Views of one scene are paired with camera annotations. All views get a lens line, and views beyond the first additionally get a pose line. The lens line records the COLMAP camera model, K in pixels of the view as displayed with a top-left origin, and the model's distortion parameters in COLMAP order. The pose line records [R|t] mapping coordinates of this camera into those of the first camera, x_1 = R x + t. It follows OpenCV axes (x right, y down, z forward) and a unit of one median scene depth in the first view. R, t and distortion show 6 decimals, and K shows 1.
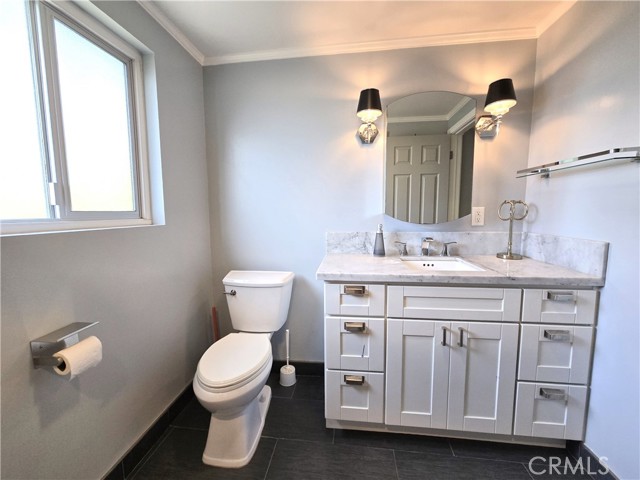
lens RADIAL K [[265.2, 0, 319.1], [0, 265.2, 236.0], [0, 0, 1]] dist [-0.002453, 0.000054]
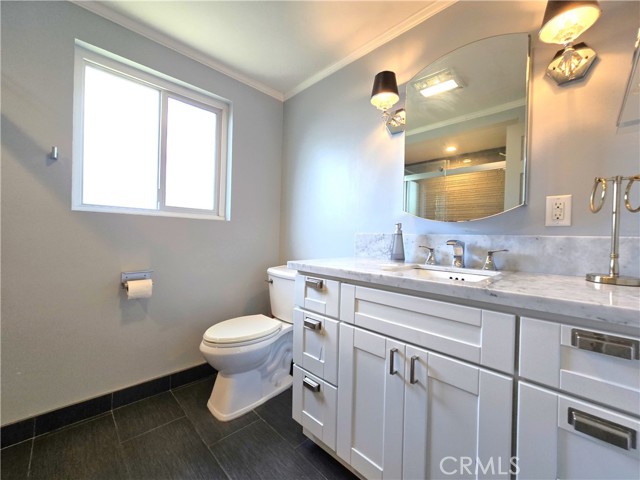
lens RADIAL K [[265.2, 0, 319.1], [0, 265.2, 236.0], [0, 0, 1]] dist [-0.002453, 0.000054]
pose [[0.785452, 0.031271, -0.618133, 0.696683], [-0.092507, 0.993436, -0.067290, 0.095474], [0.611971, 0.110034, 0.783188, 0.245354]]
